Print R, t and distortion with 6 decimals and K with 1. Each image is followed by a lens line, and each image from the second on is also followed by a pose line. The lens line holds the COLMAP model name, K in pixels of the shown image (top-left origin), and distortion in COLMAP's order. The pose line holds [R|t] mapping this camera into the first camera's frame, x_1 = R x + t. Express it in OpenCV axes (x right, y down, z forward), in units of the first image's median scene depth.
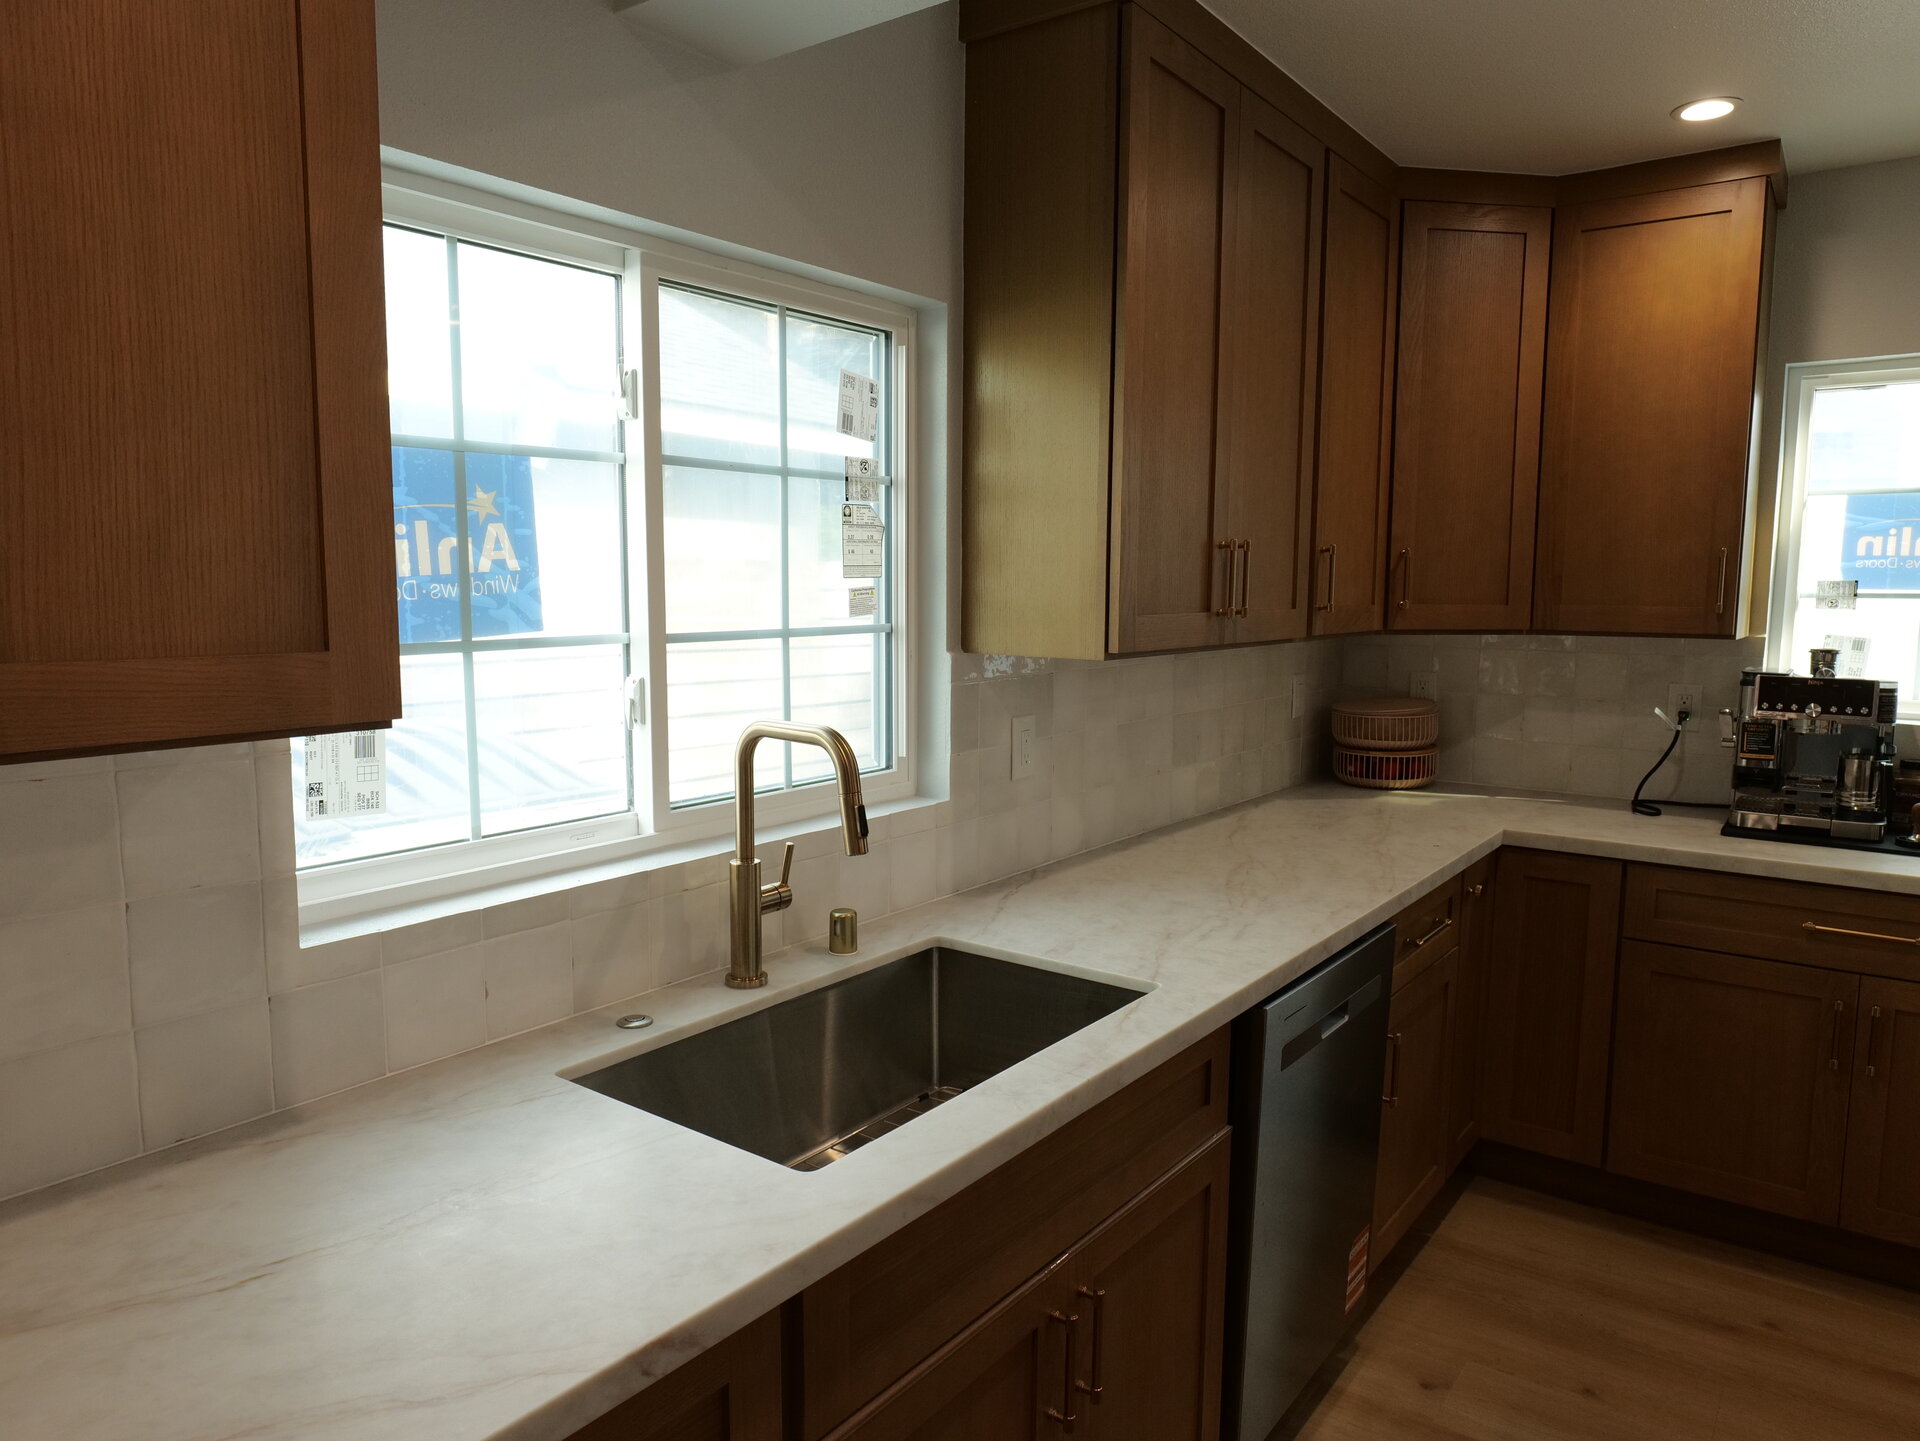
lens RADIAL K [[1268.6, 0, 965.2], [0, 1268.6, 729.1], [0, 0, 1]] dist [-0.028682, 0.014338]
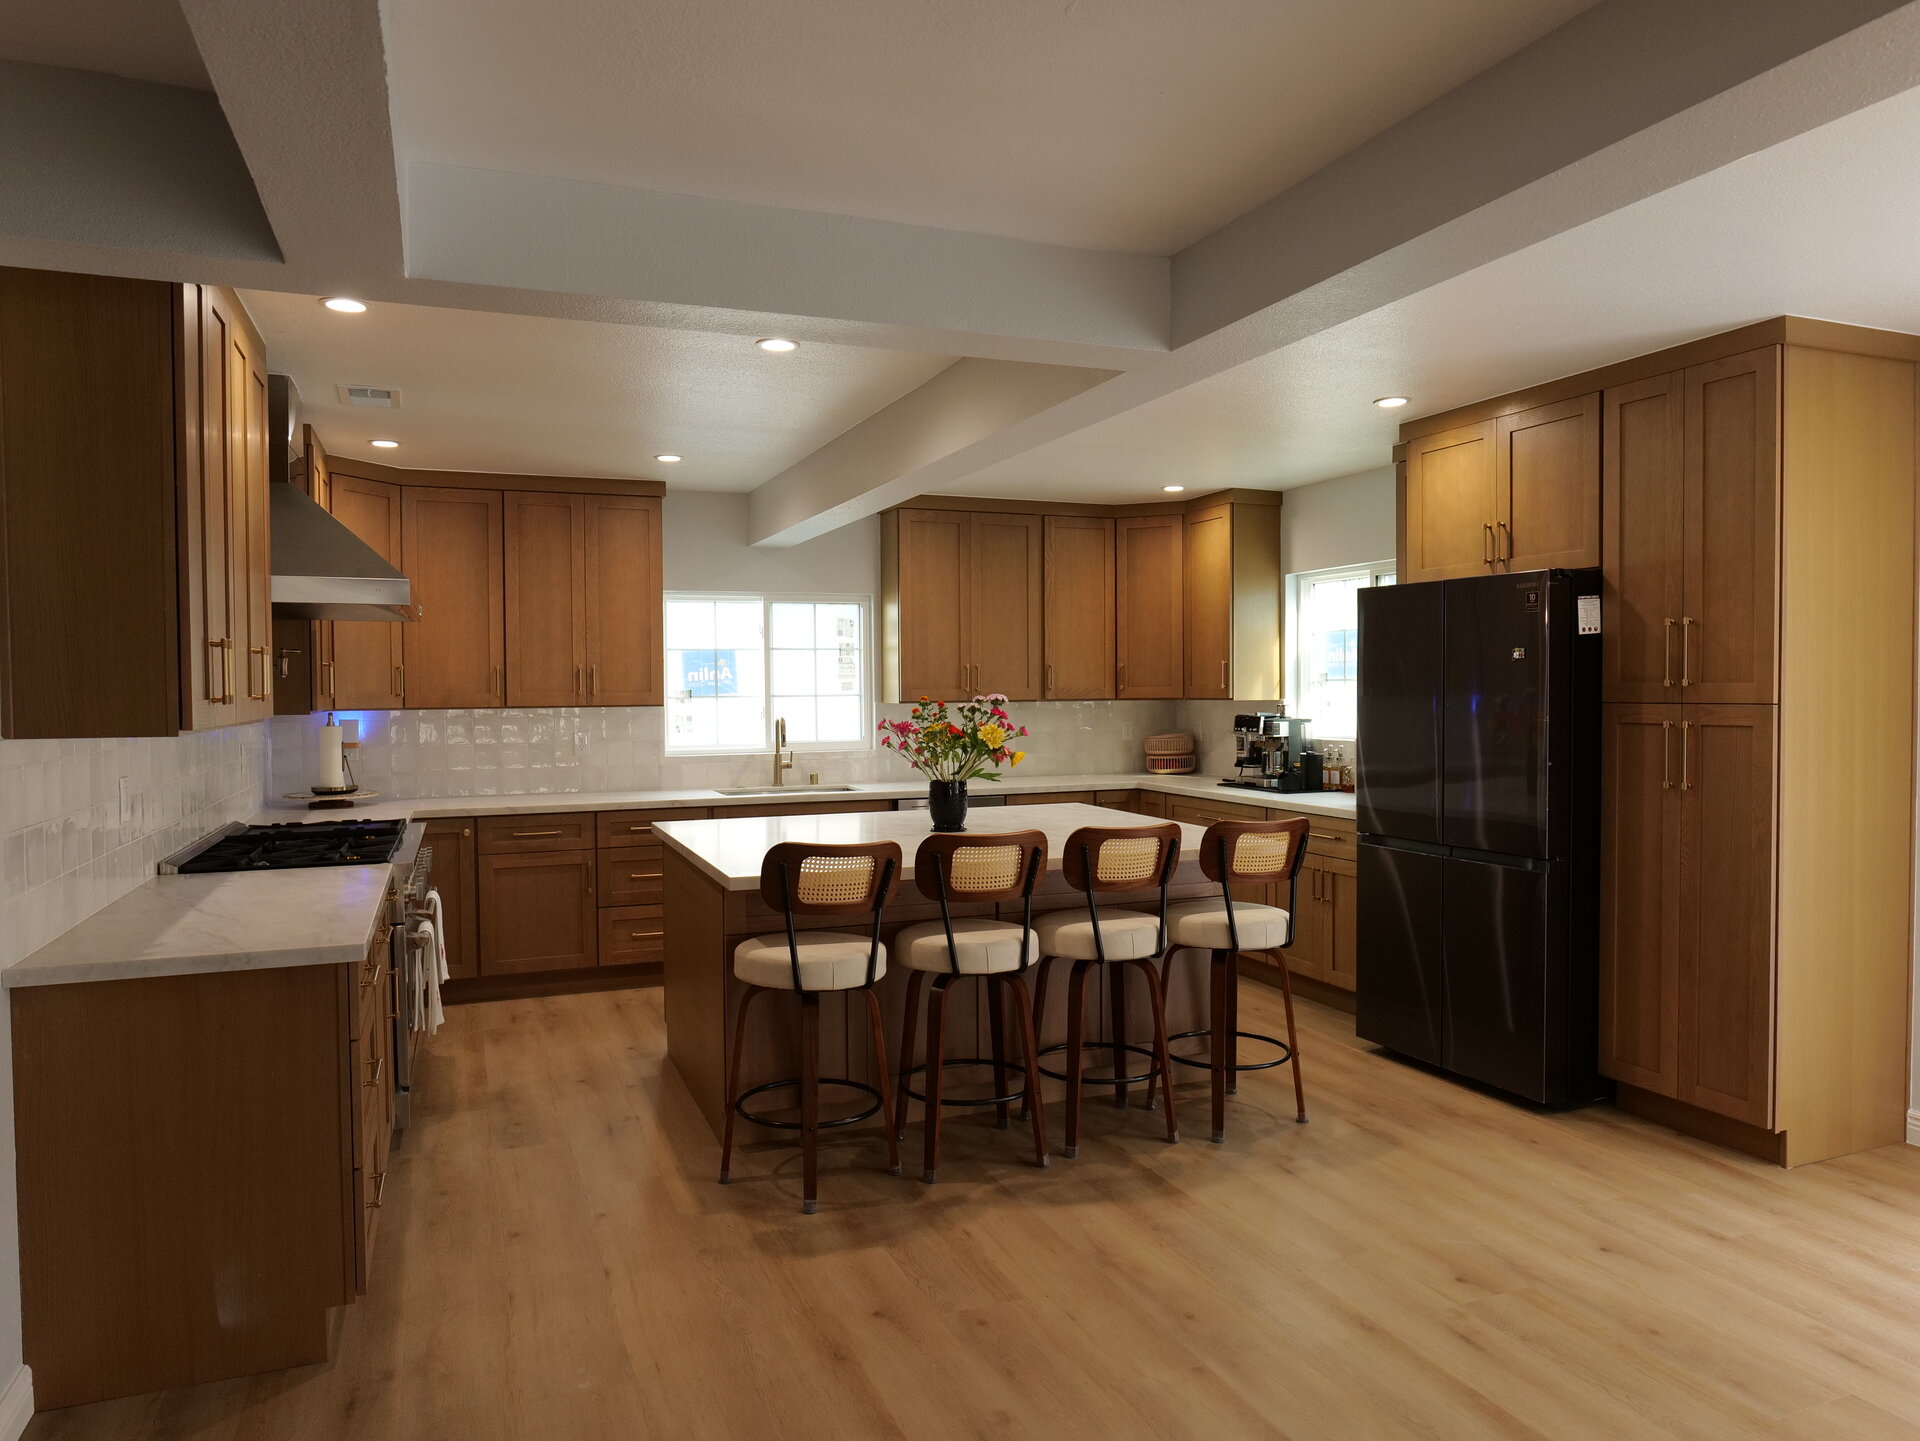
lens RADIAL K [[1268.6, 0, 965.2], [0, 1268.6, 729.1], [0, 0, 1]] dist [-0.028682, 0.014338]
pose [[0.854381, 0.005527, -0.519618, 2.037028], [-0.048428, 0.996438, -0.069030, 0.237573], [0.517386, 0.084142, 0.851606, -1.746122]]
